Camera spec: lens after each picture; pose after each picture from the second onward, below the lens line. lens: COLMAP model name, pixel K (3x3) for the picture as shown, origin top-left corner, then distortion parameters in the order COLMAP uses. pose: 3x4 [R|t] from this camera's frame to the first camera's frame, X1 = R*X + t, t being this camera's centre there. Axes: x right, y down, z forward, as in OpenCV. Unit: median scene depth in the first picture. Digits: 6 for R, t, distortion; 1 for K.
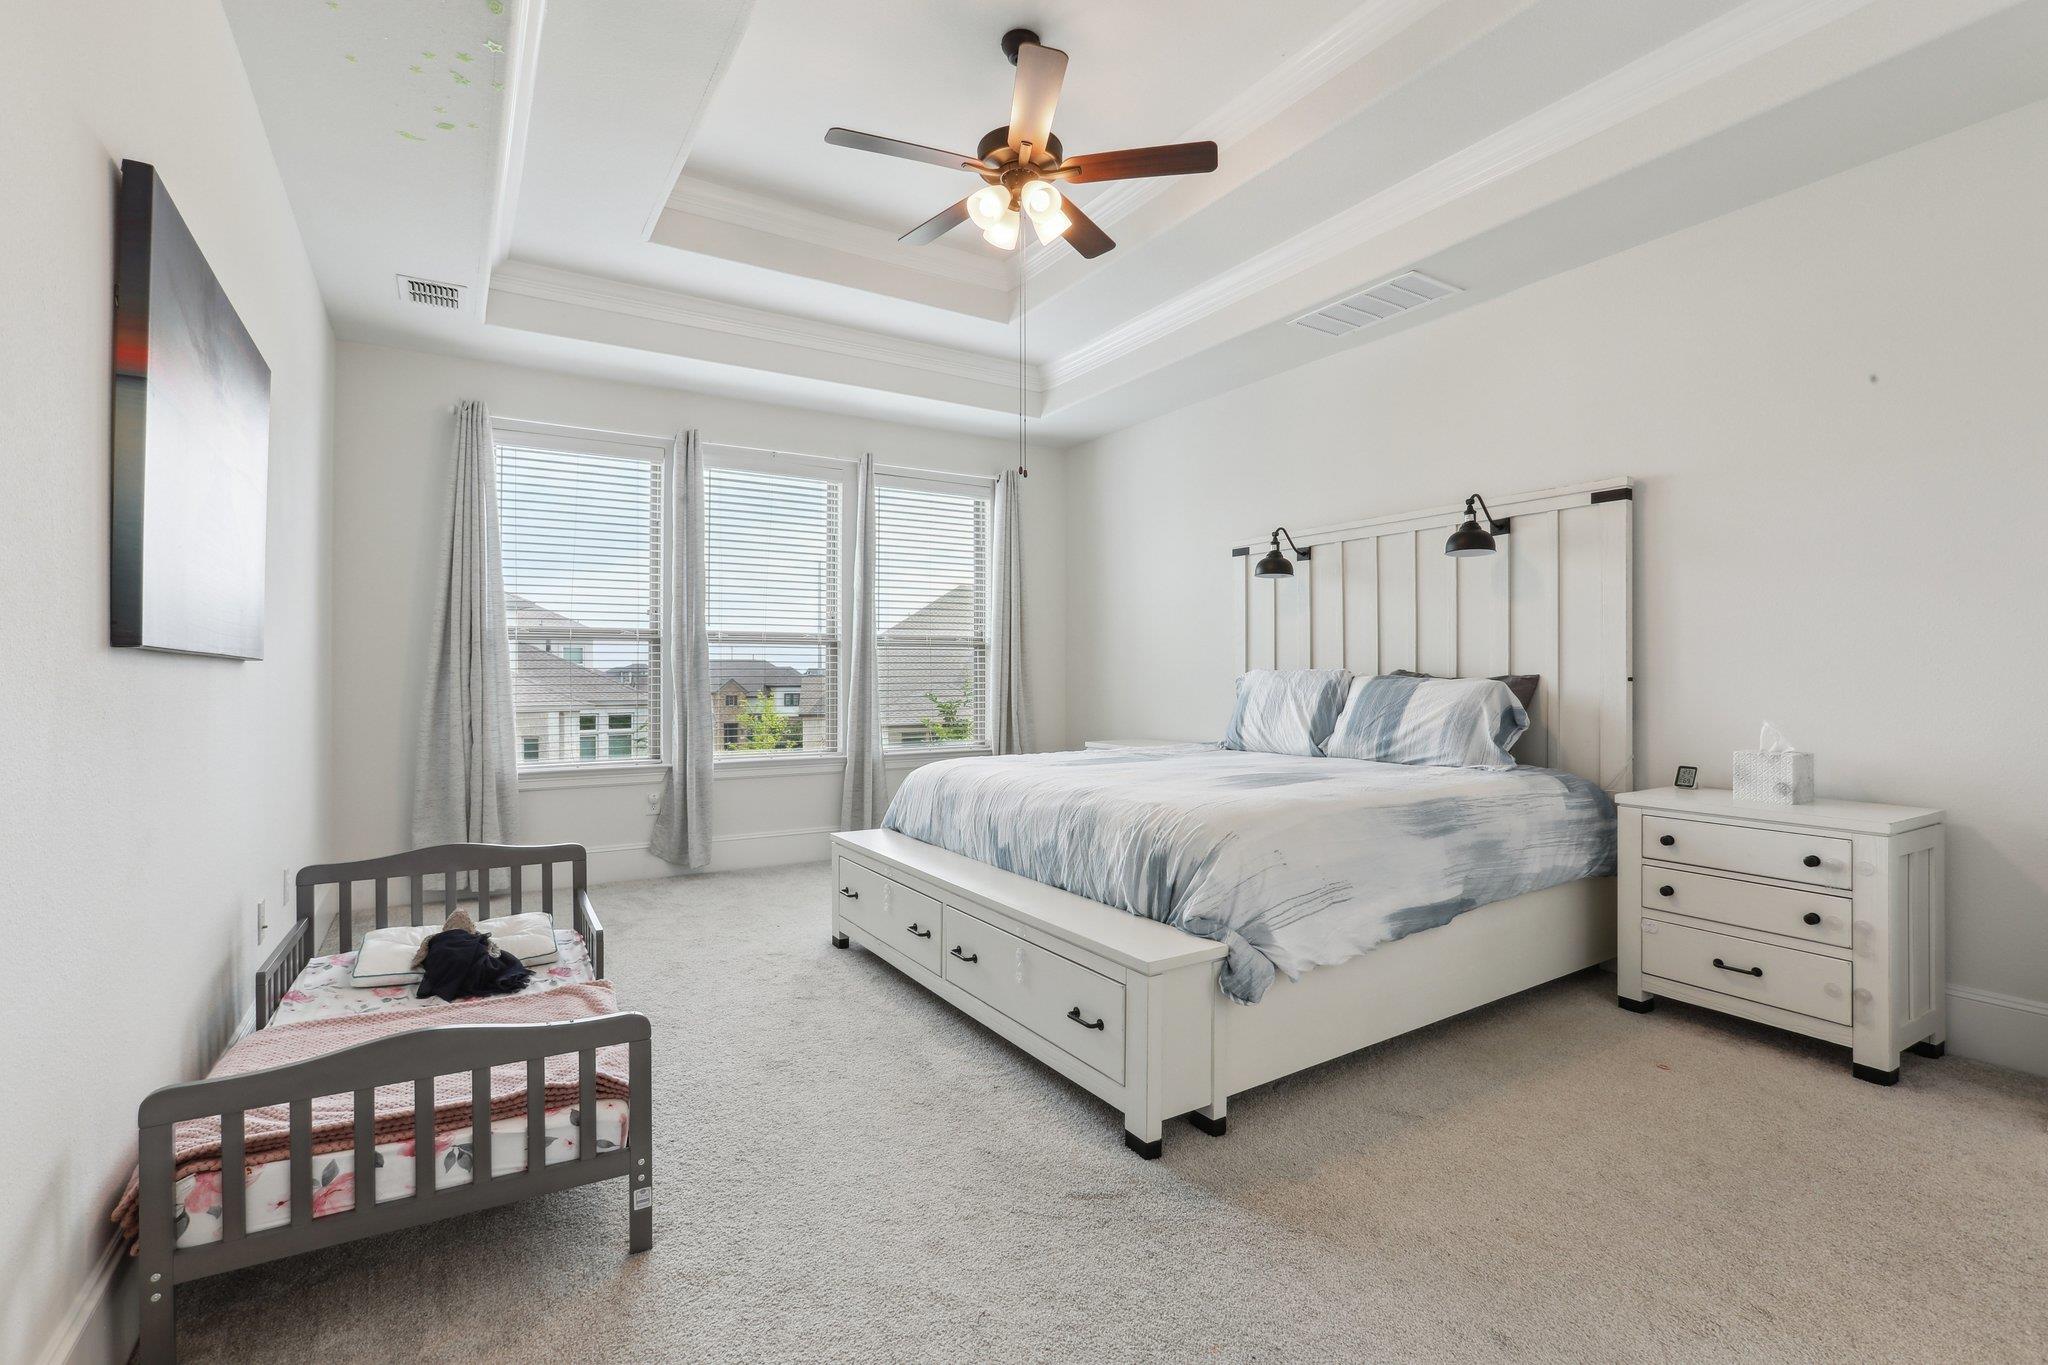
lens RADIAL K [[918.2, 0, 1015.2], [0, 918.2, 676.0], [0, 0, 1]] dist [-0.004558, 0.001557]
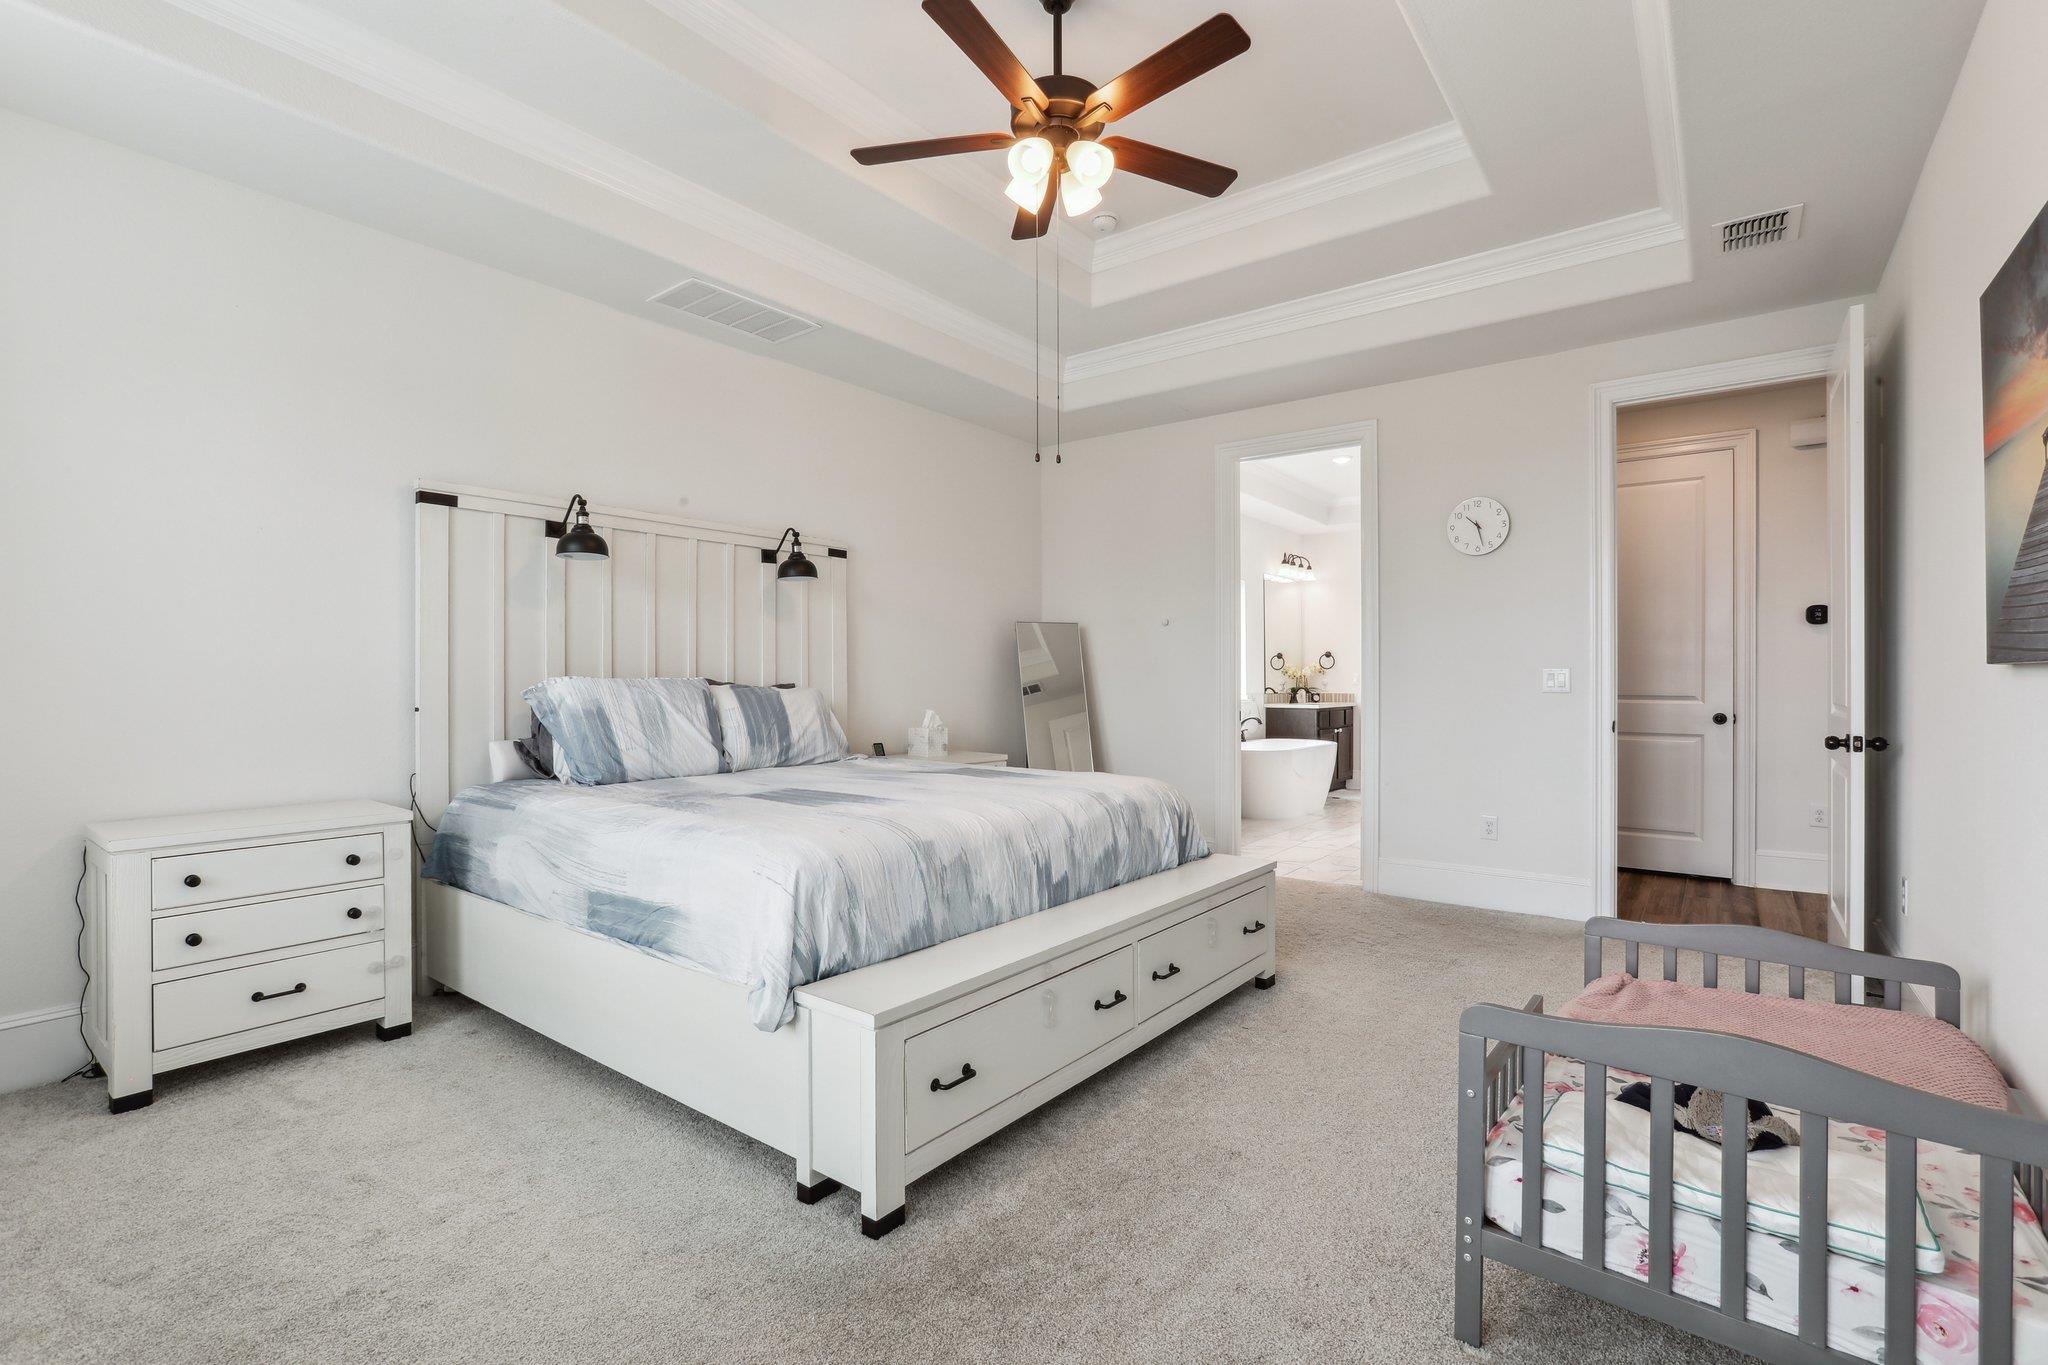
lens RADIAL K [[918.2, 0, 1020.3], [0, 918.2, 684.7], [0, 0, 1]] dist [-0.004558, 0.001557]
pose [[-0.348007, 0.000310, 0.937492, -0.698900], [0.001832, 0.999998, 0.000349, -0.000495], [-0.937490, 0.001839, -0.348007, 1.137886]]
